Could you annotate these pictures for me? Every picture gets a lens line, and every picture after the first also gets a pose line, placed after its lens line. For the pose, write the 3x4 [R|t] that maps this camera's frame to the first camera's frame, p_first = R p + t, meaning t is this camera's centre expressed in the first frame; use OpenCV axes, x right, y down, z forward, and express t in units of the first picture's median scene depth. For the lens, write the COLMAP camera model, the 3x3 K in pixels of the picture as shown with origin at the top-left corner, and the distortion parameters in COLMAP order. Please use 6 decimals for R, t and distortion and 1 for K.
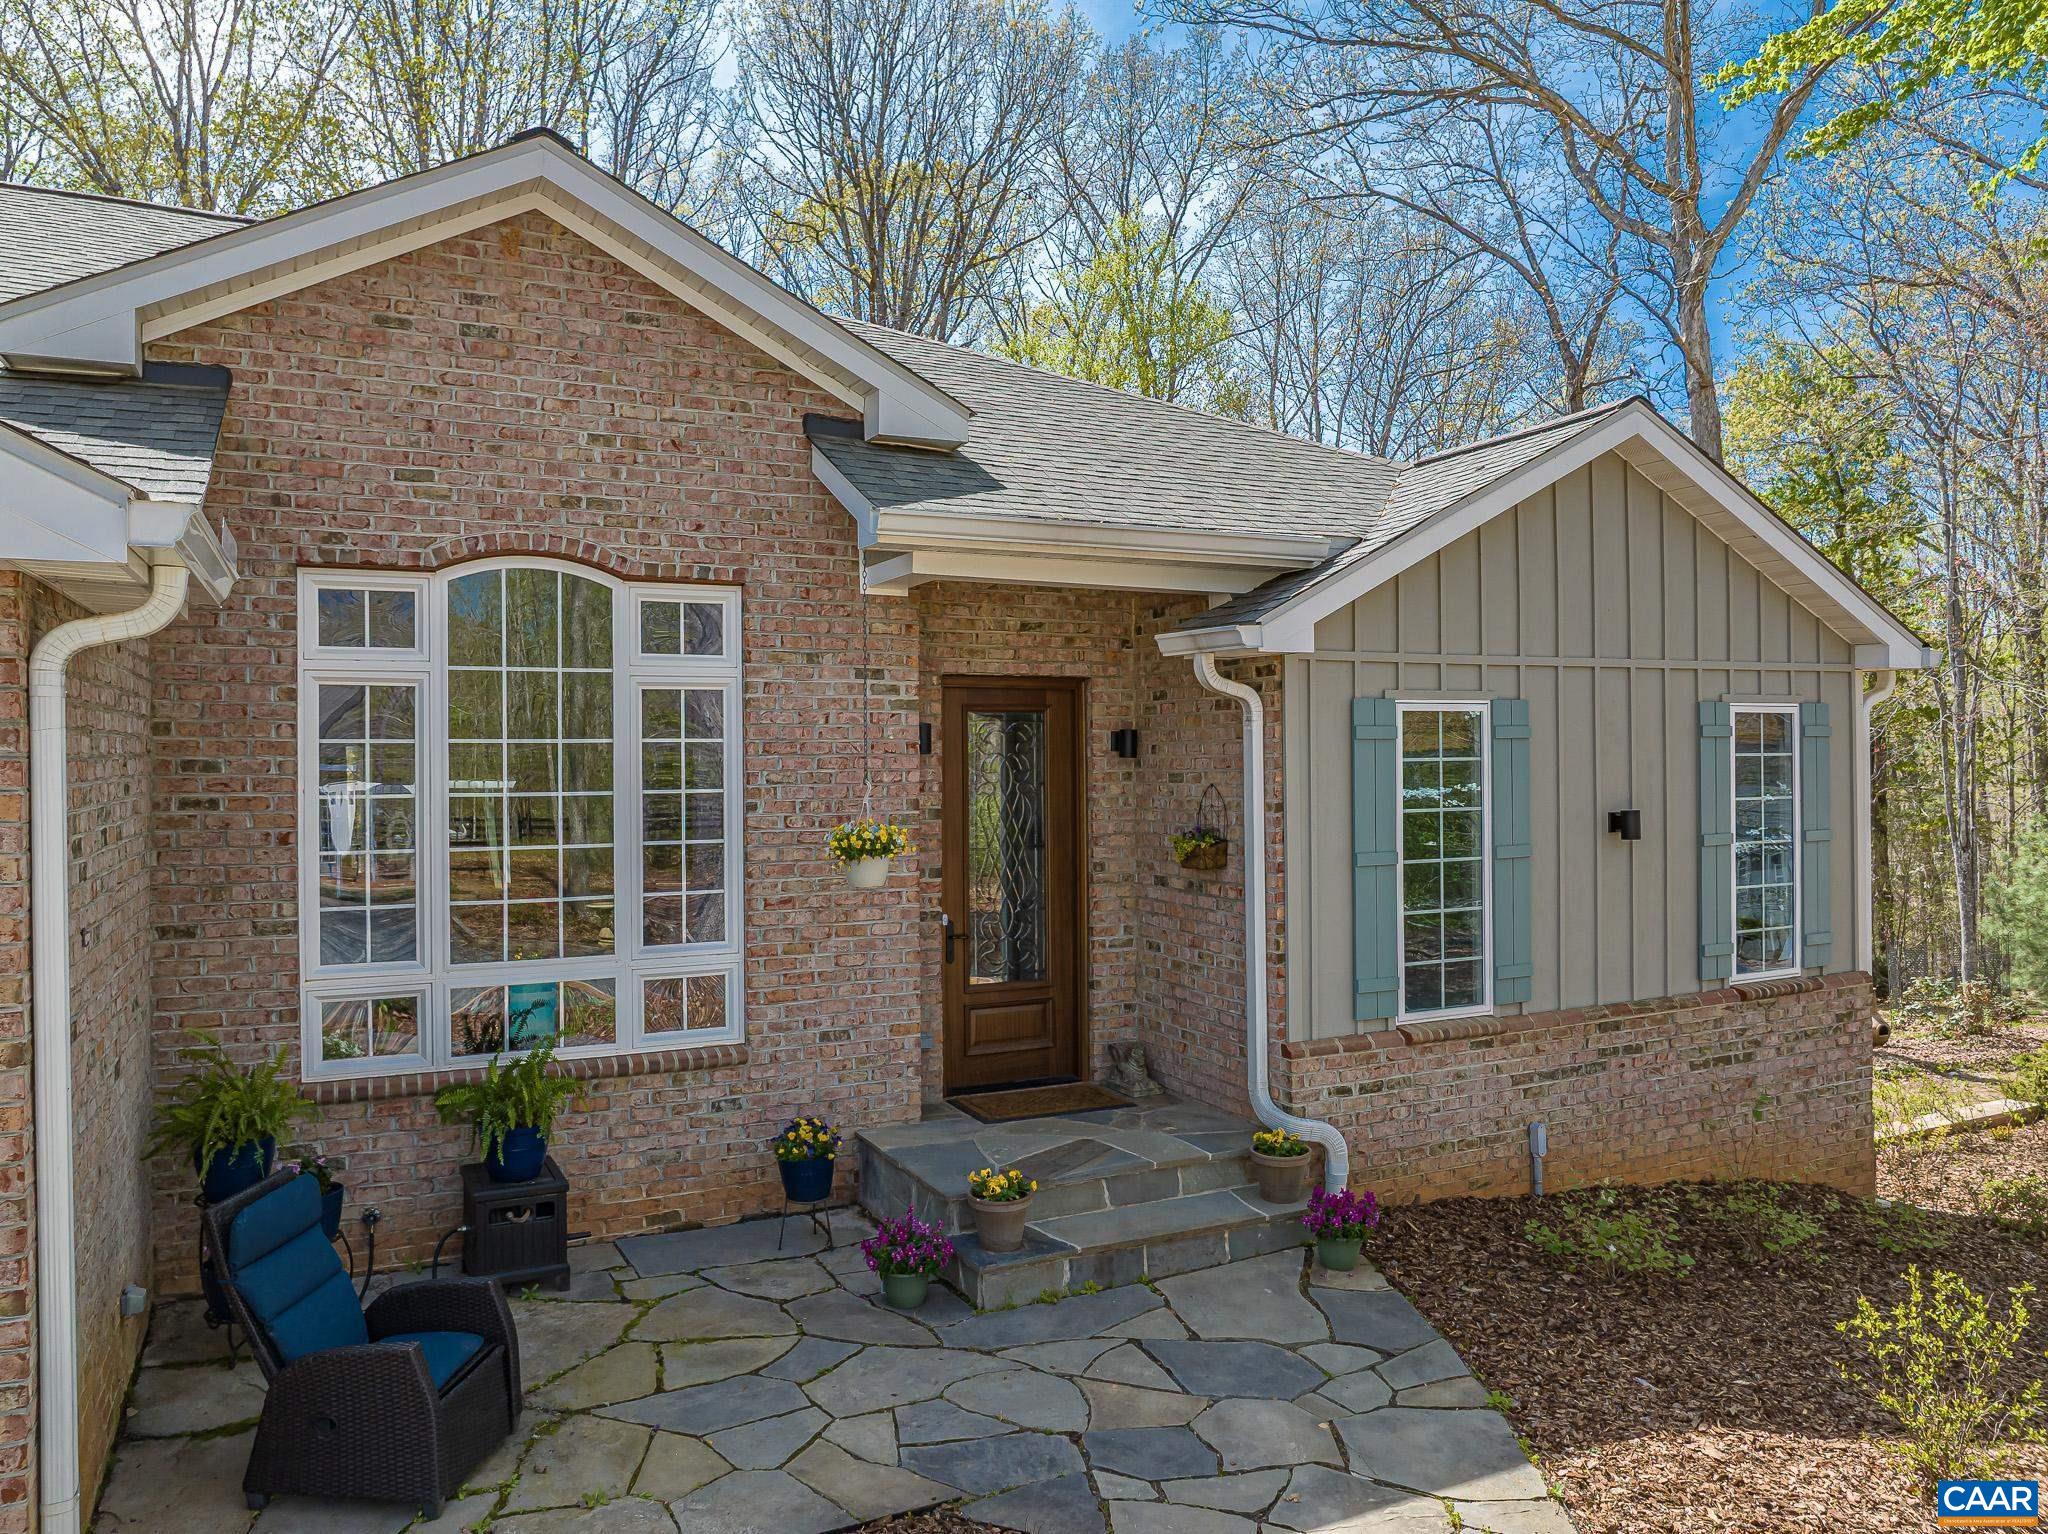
lens RADIAL K [[1444.9, 0, 1020.8], [0, 1444.9, 753.2], [0, 0, 1]] dist [-0.046170, 0.011667]
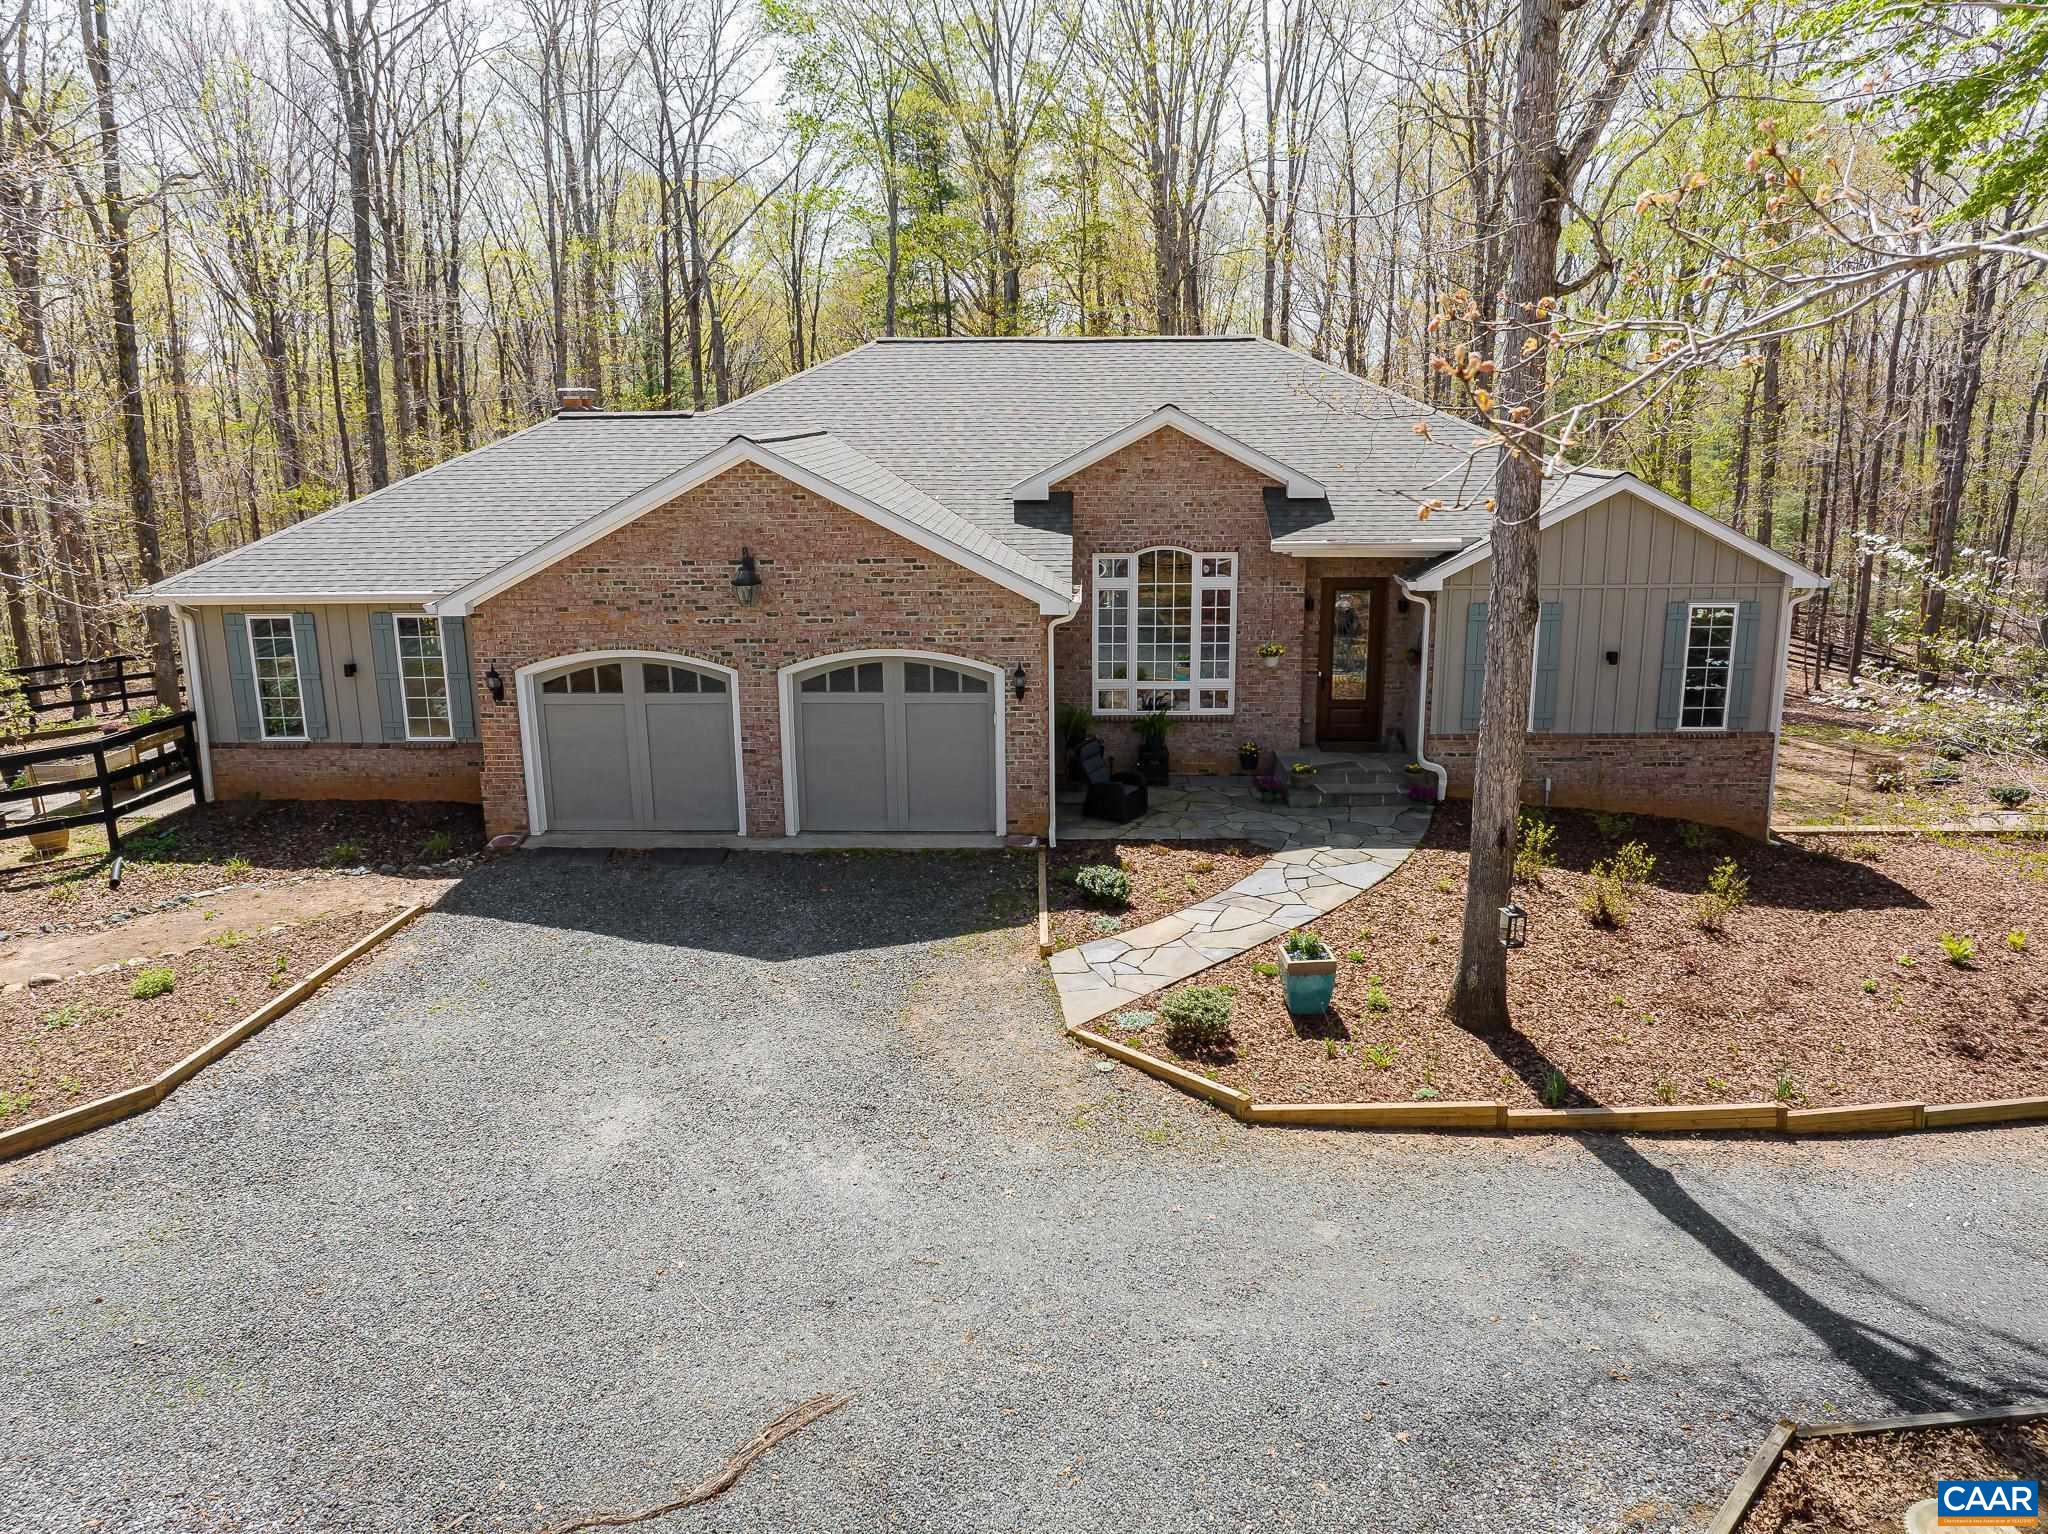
lens RADIAL K [[1444.9, 0, 1026.1], [0, 1444.9, 761.2], [0, 0, 1]] dist [-0.046170, 0.011667]
pose [[0.884563, 0.112714, -0.452596, 0.763701], [0.004872, 0.968076, 0.250611, -0.435150], [0.466395, -0.223886, 0.855775, -1.691409]]
